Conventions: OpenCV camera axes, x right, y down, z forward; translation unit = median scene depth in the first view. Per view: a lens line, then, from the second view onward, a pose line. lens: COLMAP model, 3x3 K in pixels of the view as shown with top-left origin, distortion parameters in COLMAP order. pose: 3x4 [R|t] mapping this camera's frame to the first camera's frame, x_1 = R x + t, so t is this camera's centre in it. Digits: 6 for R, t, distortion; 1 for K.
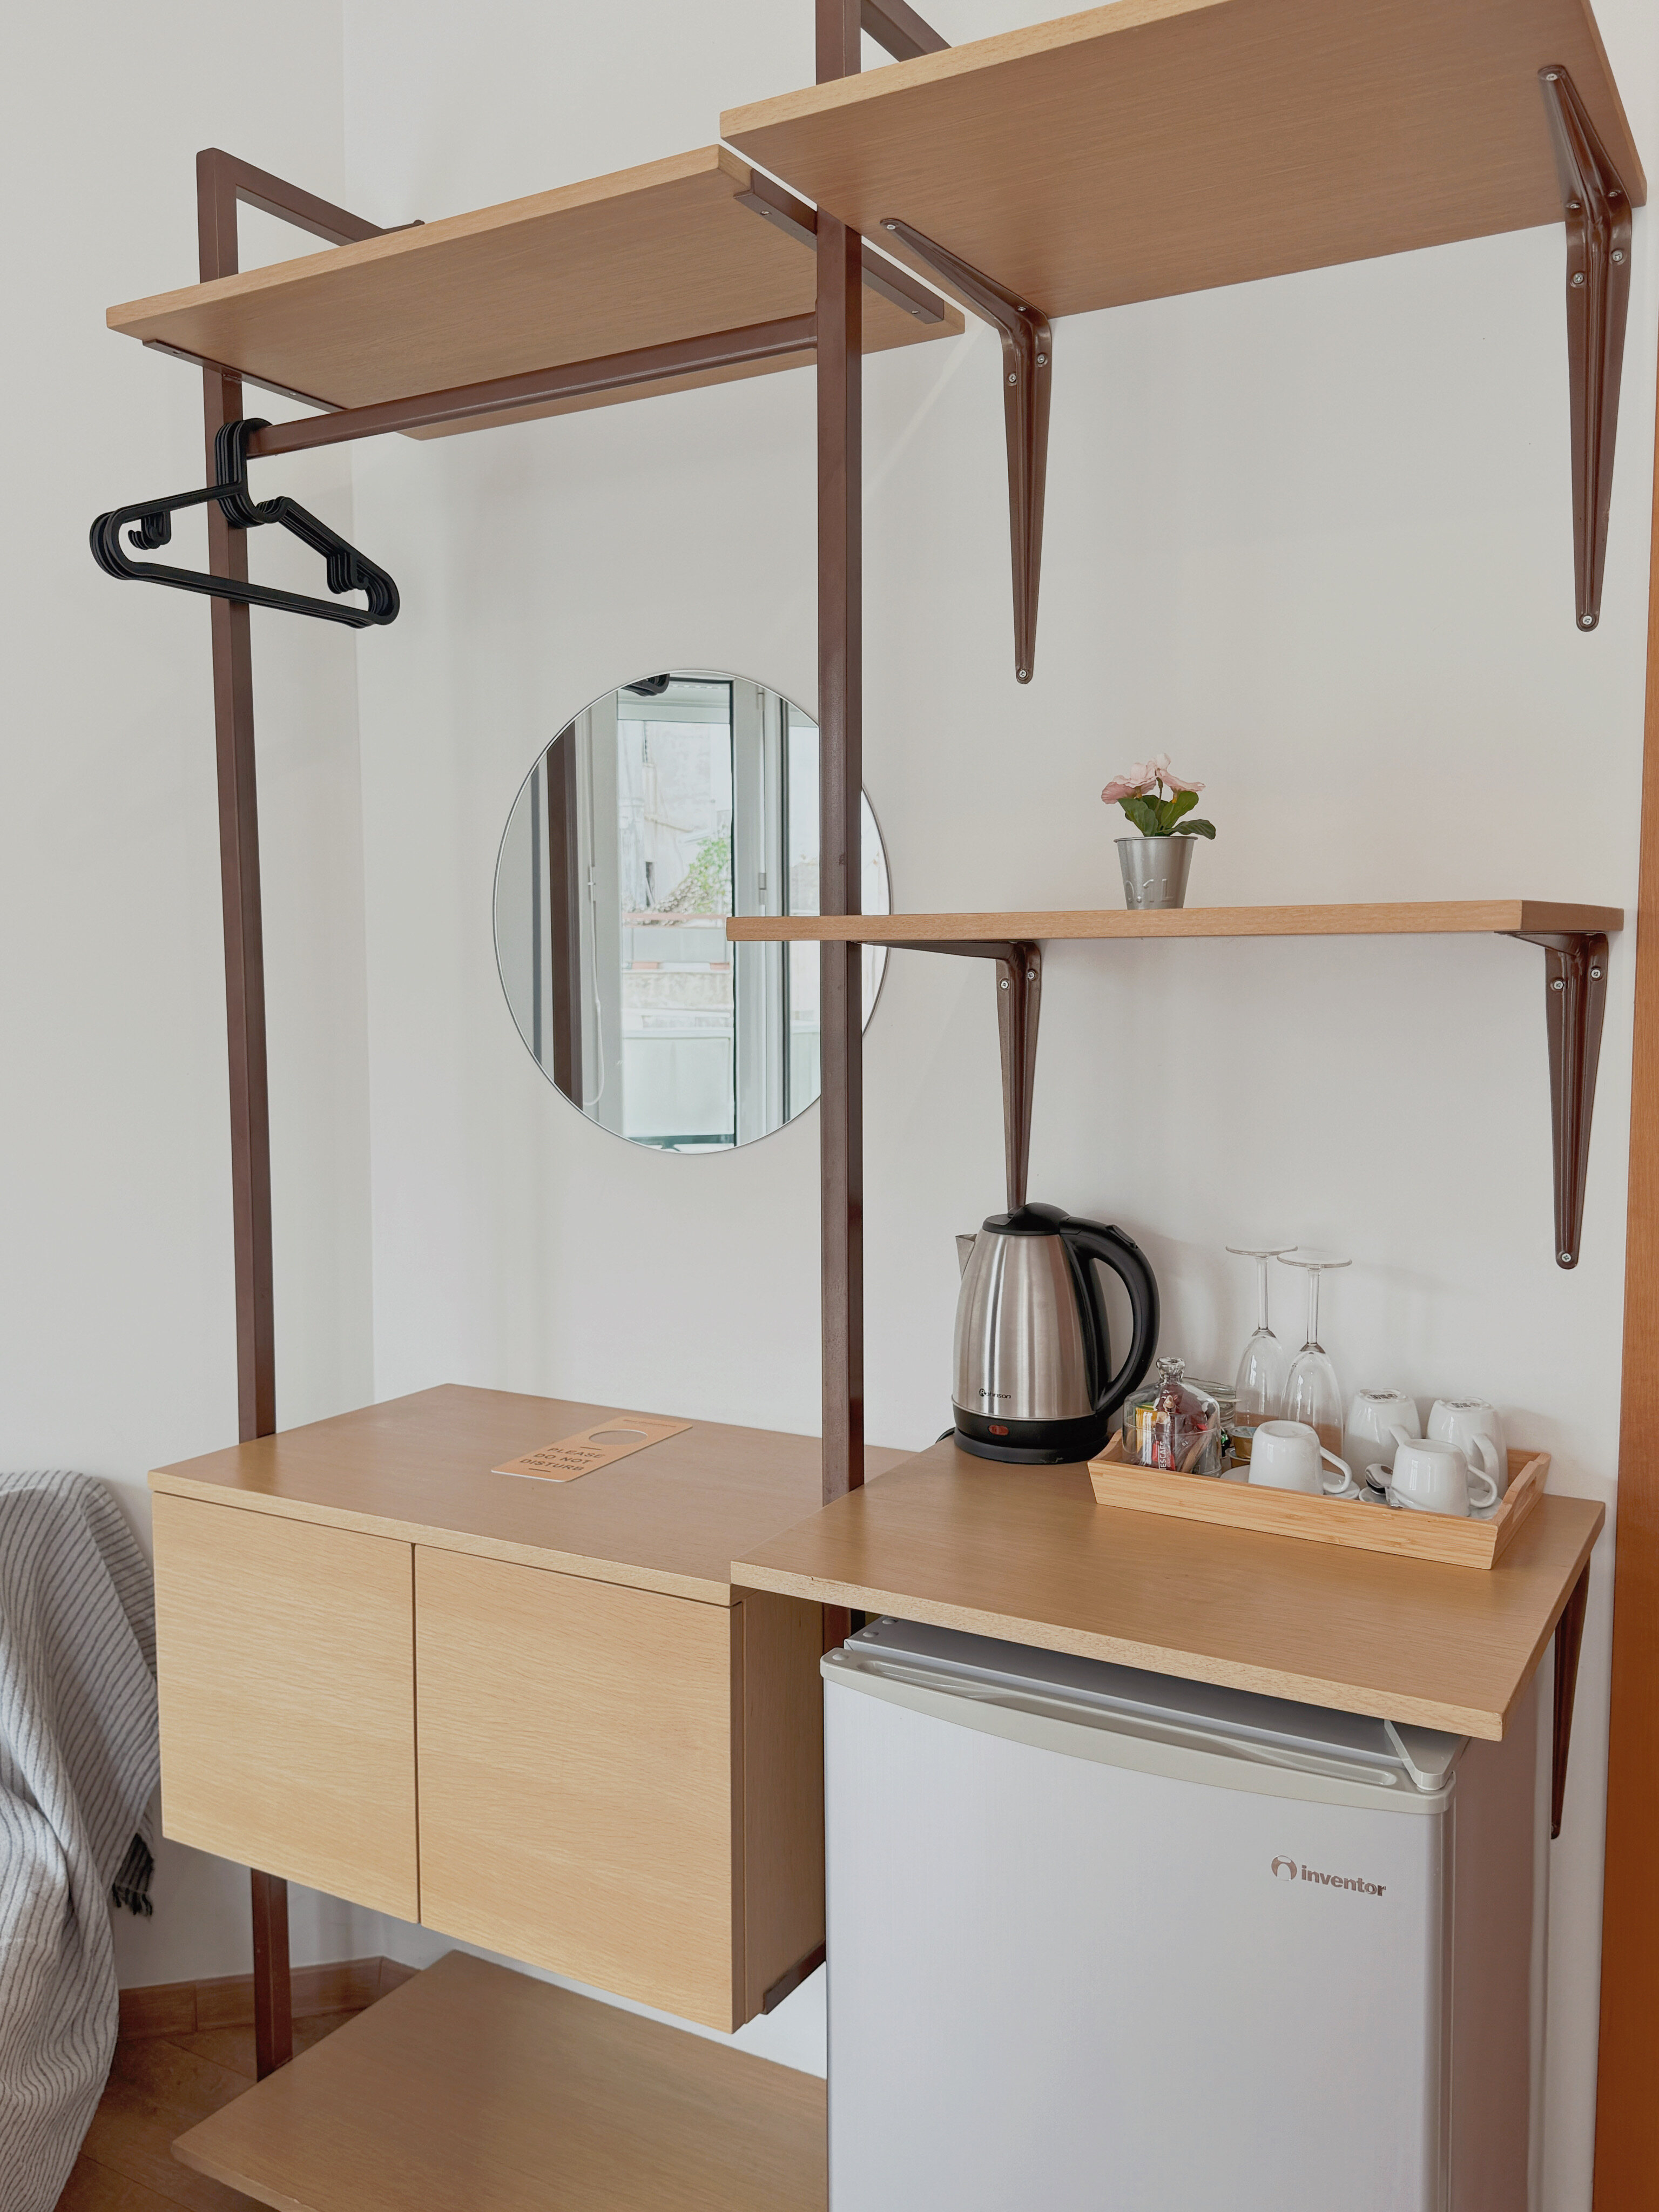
lens RADIAL K [[1812.1, 0, 820.1], [0, 1812.1, 1115.7], [0, 0, 1]] dist [-0.000180, -0.002006]
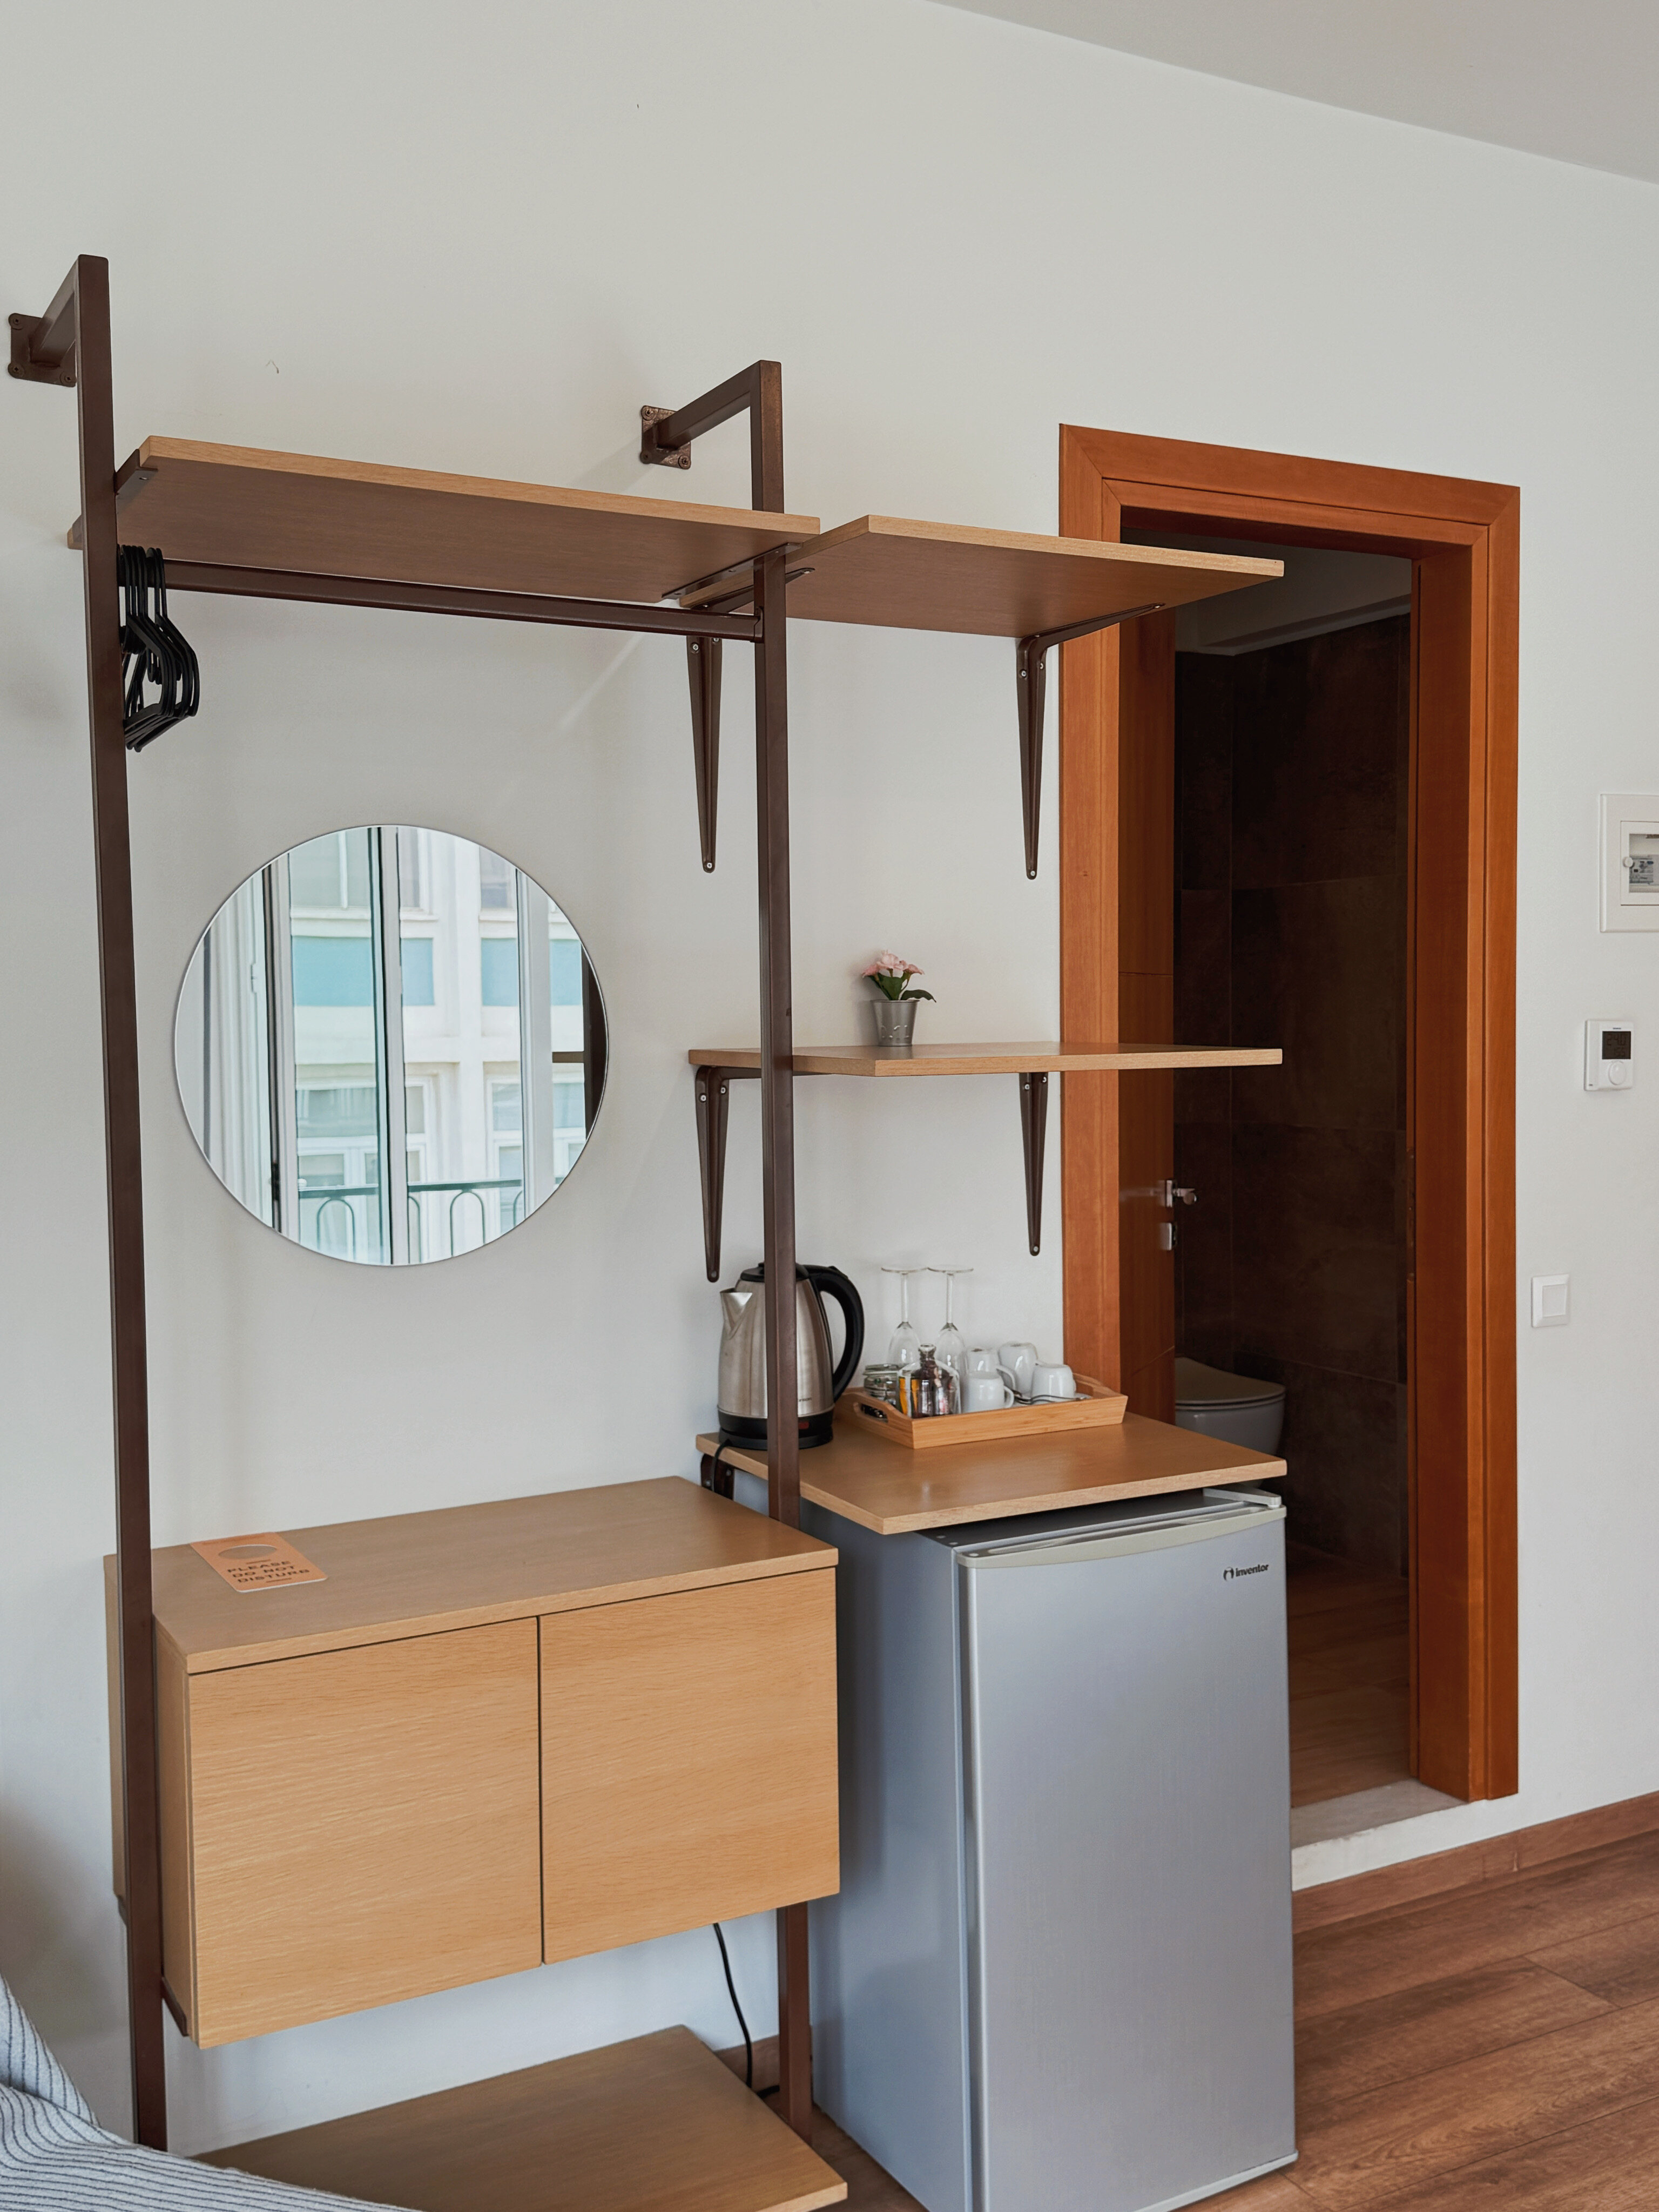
lens RADIAL K [[2126.8, 0, 832.4], [0, 2126.8, 1092.3], [0, 0, 1]] dist [0.066474, 0.000000]
pose [[0.502951, -0.040758, 0.863353, -1.257085], [0.073120, 0.997313, 0.004485, -0.081323], [-0.861216, 0.060873, 0.504580, 0.147315]]
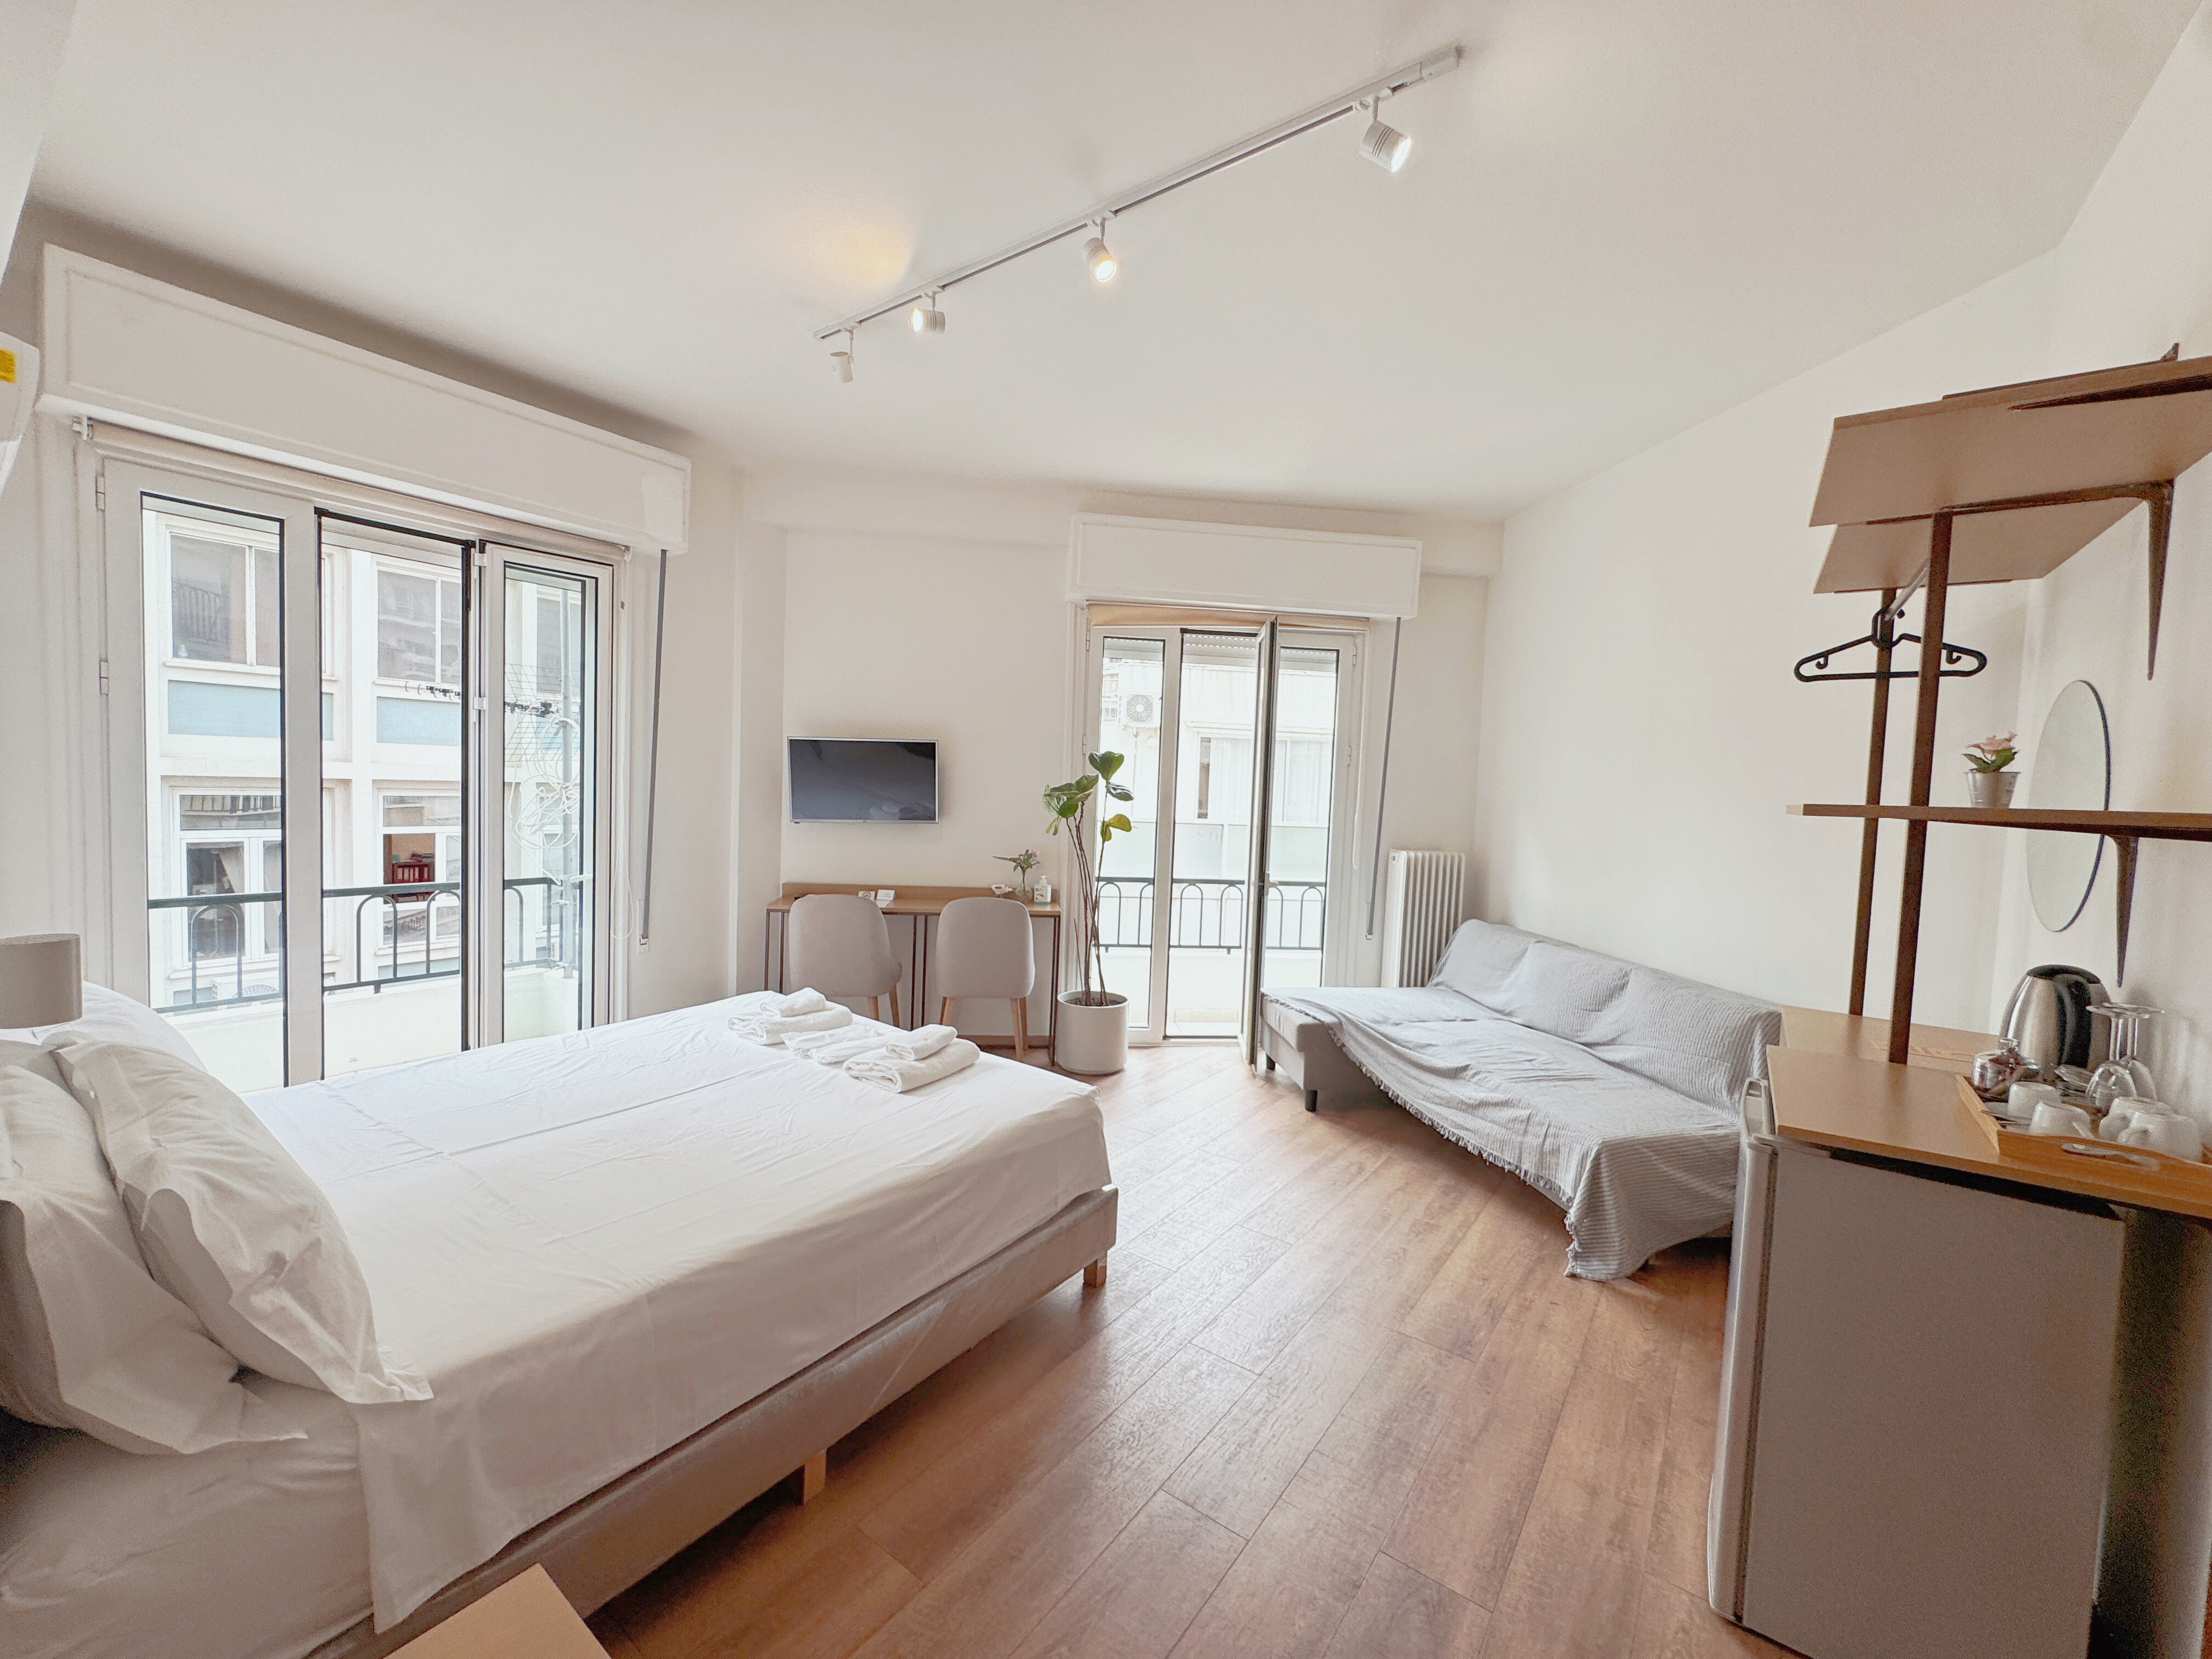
lens RADIAL K [[884.3, 0, 1103.6], [0, 884.3, 826.2], [0, 0, 1]] dist [-0.006356, 0.001192]
pose [[-0.086766, 0.047991, -0.995072, 1.142552], [-0.126816, 0.990181, 0.058813, -0.021127], [0.988124, 0.131294, -0.079828, 0.075959]]
